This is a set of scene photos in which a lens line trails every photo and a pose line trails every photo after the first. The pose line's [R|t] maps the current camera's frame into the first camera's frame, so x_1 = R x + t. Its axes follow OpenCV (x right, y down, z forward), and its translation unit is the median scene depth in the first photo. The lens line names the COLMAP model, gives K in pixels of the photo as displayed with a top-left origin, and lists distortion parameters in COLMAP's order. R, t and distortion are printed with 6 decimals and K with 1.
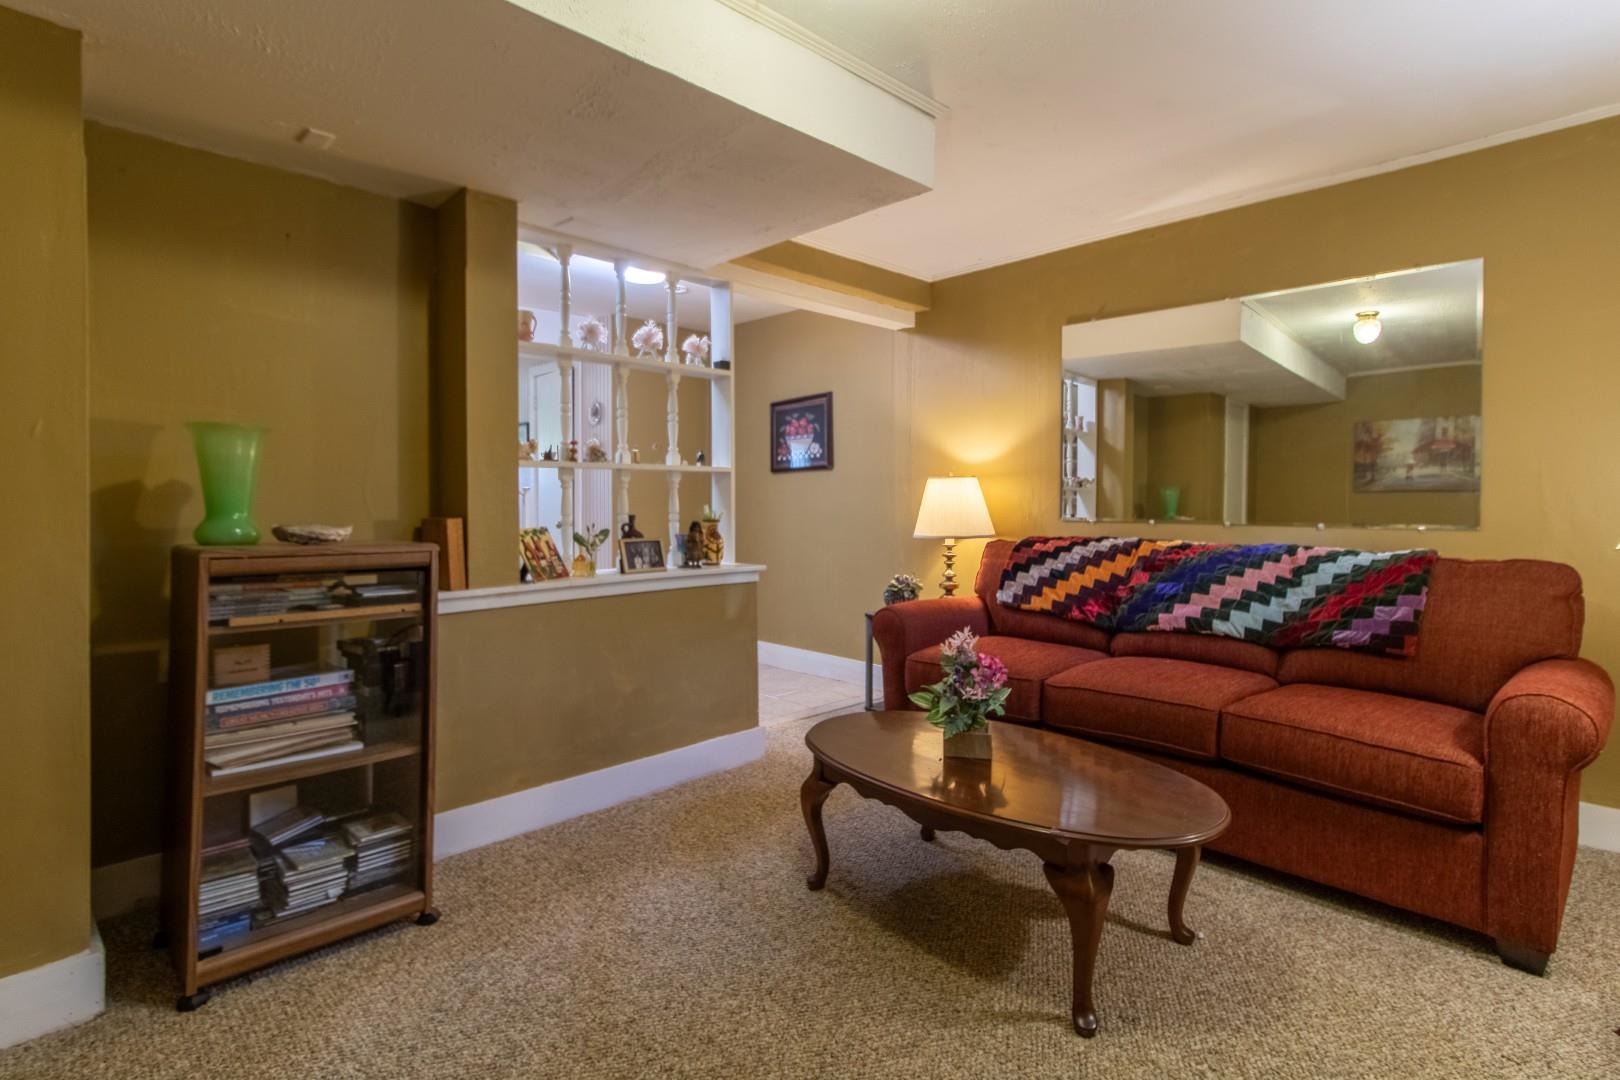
lens RADIAL K [[780.0, 0, 832.8], [0, 780.0, 509.0], [0, 0, 1]] dist [0.002695, -0.000096]
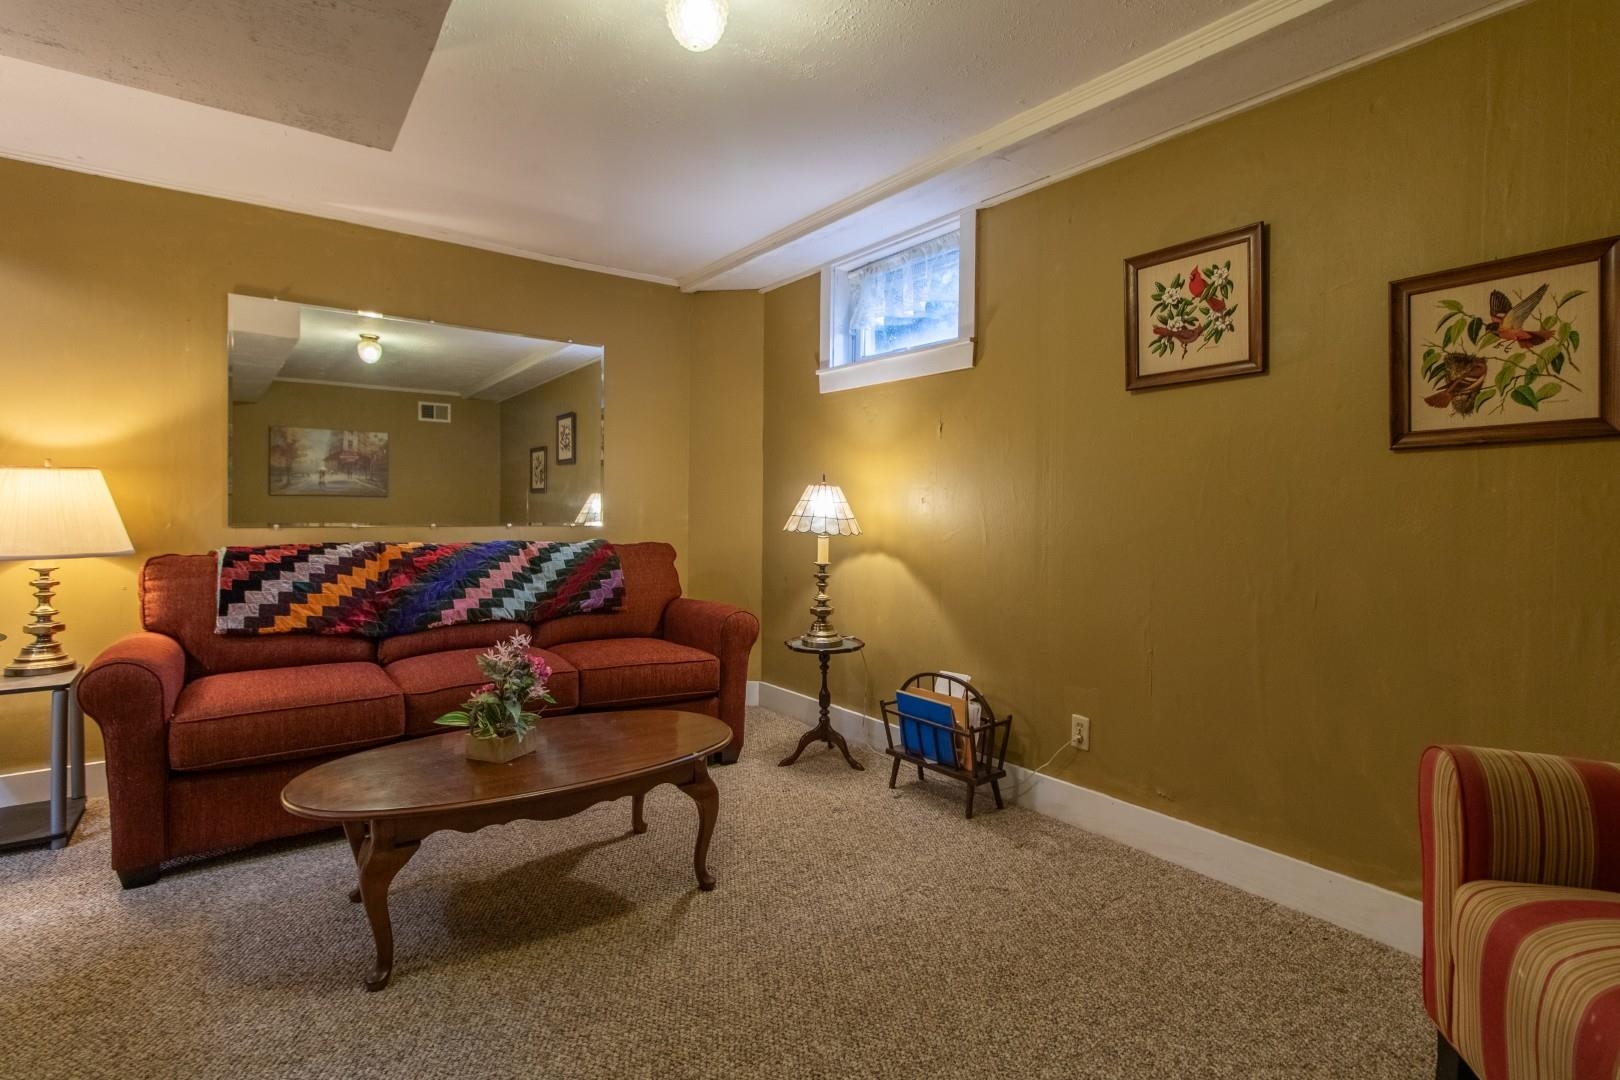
lens RADIAL K [[780.0, 0, 832.8], [0, 780.0, 509.0], [0, 0, 1]] dist [0.002695, -0.000096]
pose [[0.146912, -0.000115, 0.989150, -0.502628], [0.002932, 0.999996, -0.000319, -0.002901], [-0.989145, 0.002947, 0.146911, 0.280599]]
